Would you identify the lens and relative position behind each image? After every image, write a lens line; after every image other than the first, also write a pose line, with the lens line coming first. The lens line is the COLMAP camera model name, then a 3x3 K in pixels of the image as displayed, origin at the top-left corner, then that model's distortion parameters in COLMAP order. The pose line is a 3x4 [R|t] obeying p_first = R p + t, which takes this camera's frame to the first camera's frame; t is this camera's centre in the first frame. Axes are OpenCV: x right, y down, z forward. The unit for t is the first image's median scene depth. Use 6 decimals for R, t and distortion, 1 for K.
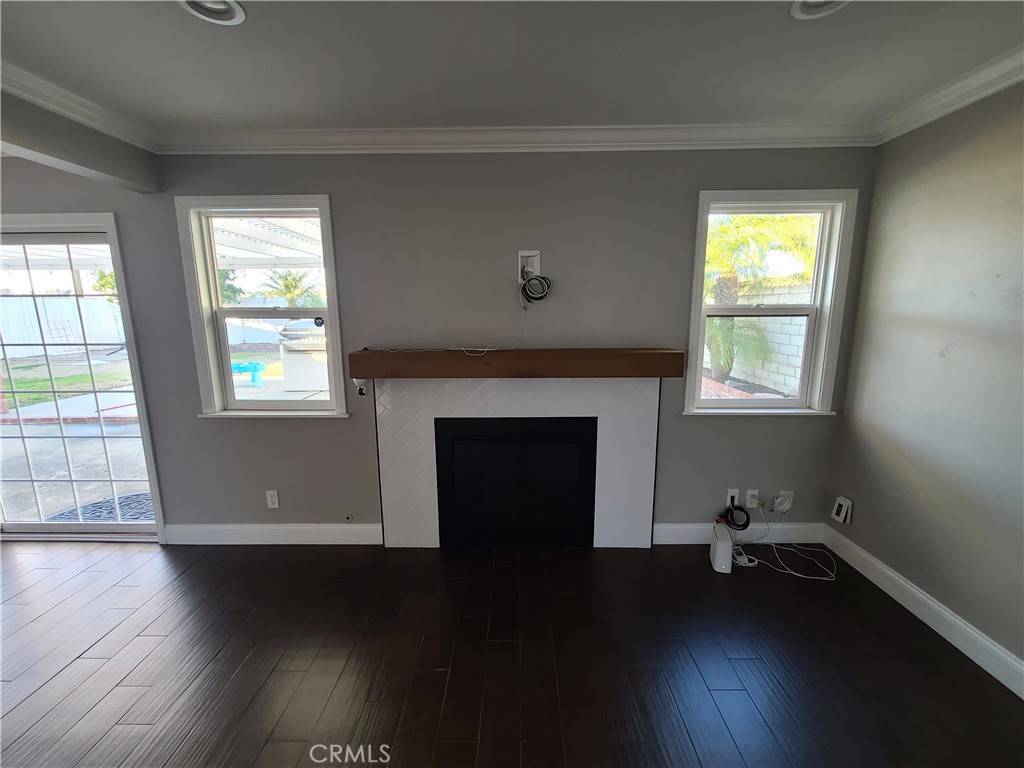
lens RADIAL K [[417.7, 0, 514.2], [0, 417.7, 382.2], [0, 0, 1]] dist [-0.003016, 0.000006]
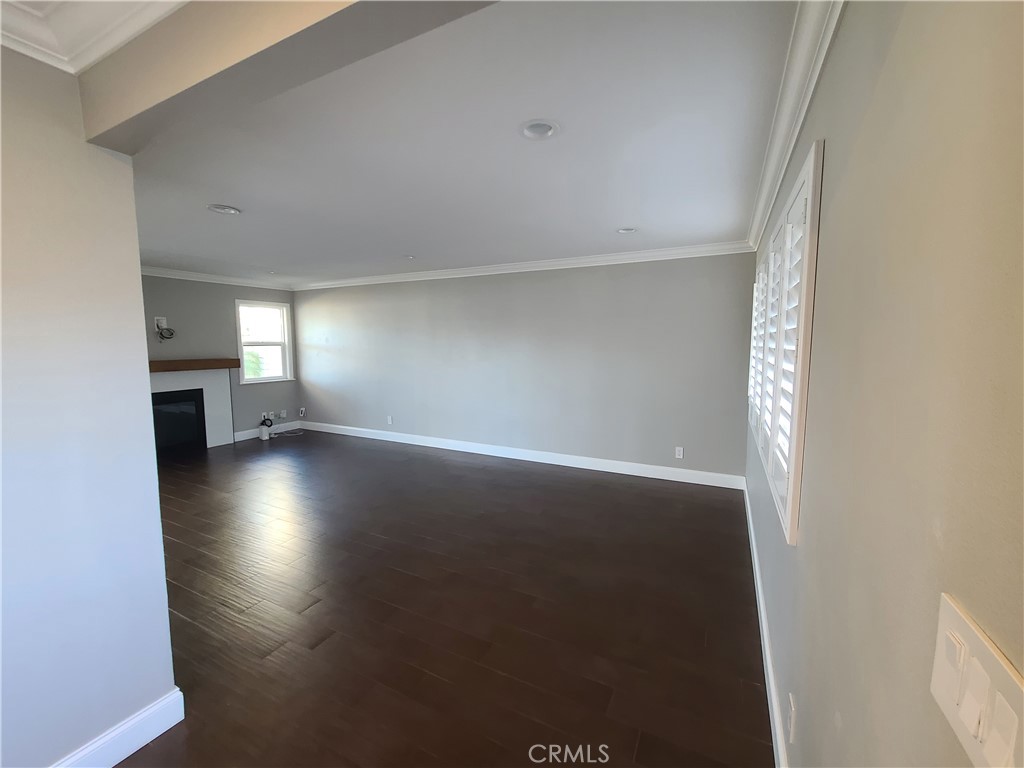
lens RADIAL K [[417.7, 0, 515.1], [0, 417.7, 382.9], [0, 0, 1]] dist [-0.003016, 0.000006]
pose [[0.440449, -0.082691, 0.893961, -1.120748], [0.156684, 0.987547, 0.014150, 0.296098], [-0.883999, 0.133837, 0.447921, -1.602746]]
